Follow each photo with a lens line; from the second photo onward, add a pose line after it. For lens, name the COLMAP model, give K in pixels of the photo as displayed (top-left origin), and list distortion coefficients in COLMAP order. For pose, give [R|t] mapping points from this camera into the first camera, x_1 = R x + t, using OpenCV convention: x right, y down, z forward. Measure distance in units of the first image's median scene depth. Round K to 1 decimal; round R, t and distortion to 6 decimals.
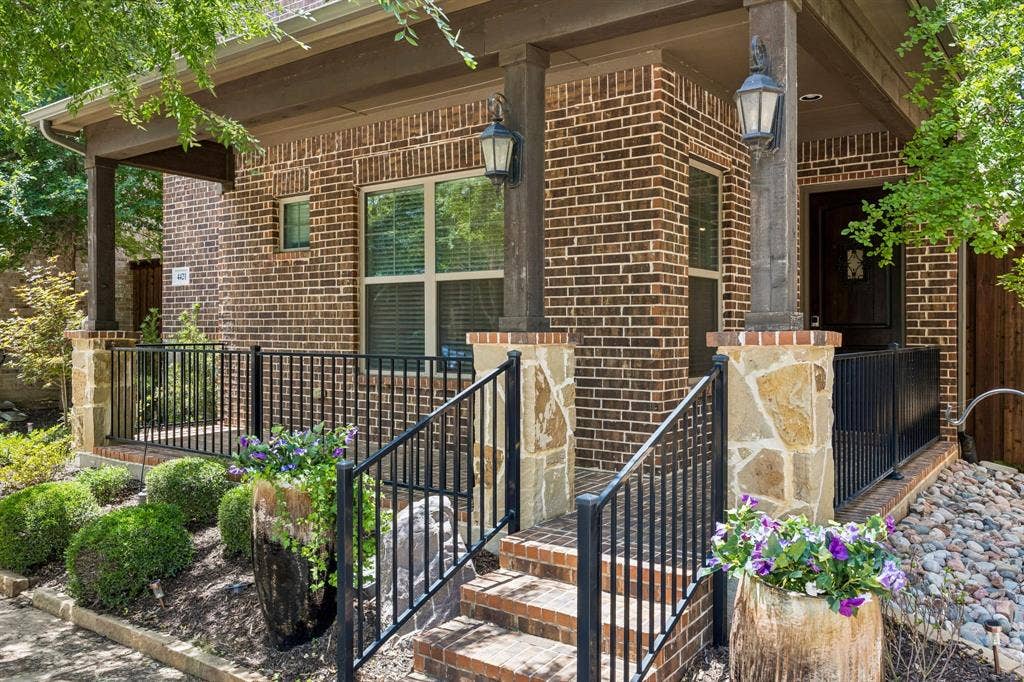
lens RADIAL K [[802.9, 0, 510.4], [0, 802.9, 334.2], [0, 0, 1]] dist [-0.002339, 0.000932]
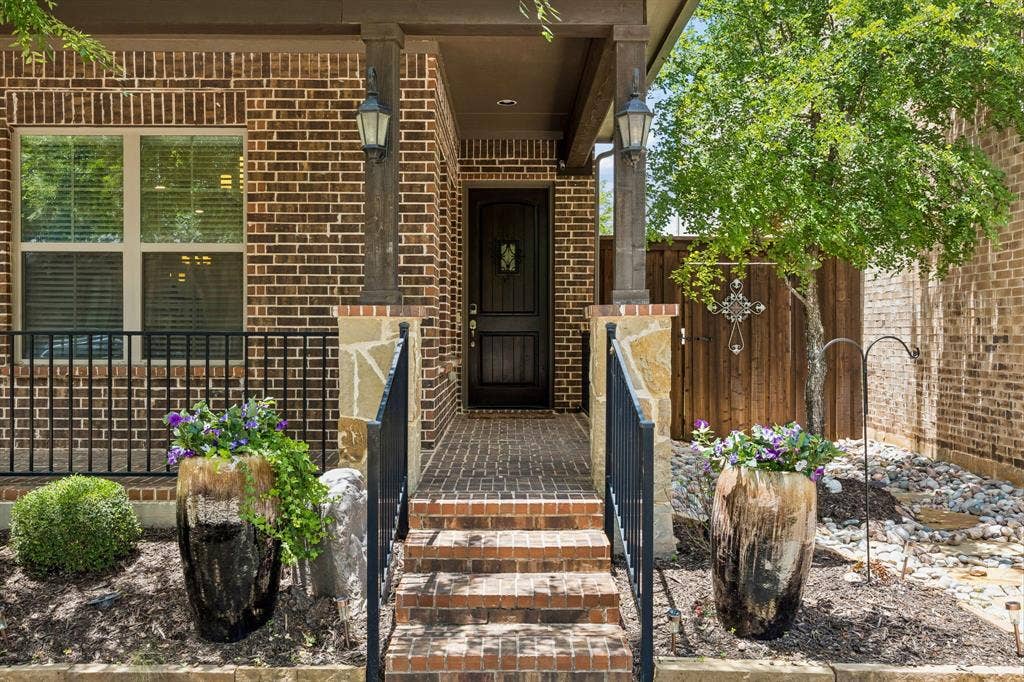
lens RADIAL K [[929.1, 0, 523.3], [0, 929.1, 342.0], [0, 0, 1]] dist [-0.000710, 0.007612]
pose [[0.800119, -0.004591, 0.599824, -0.368639], [0.001129, 0.999980, 0.006147, 0.024162], [-0.599841, -0.004241, 0.800108, -0.030757]]
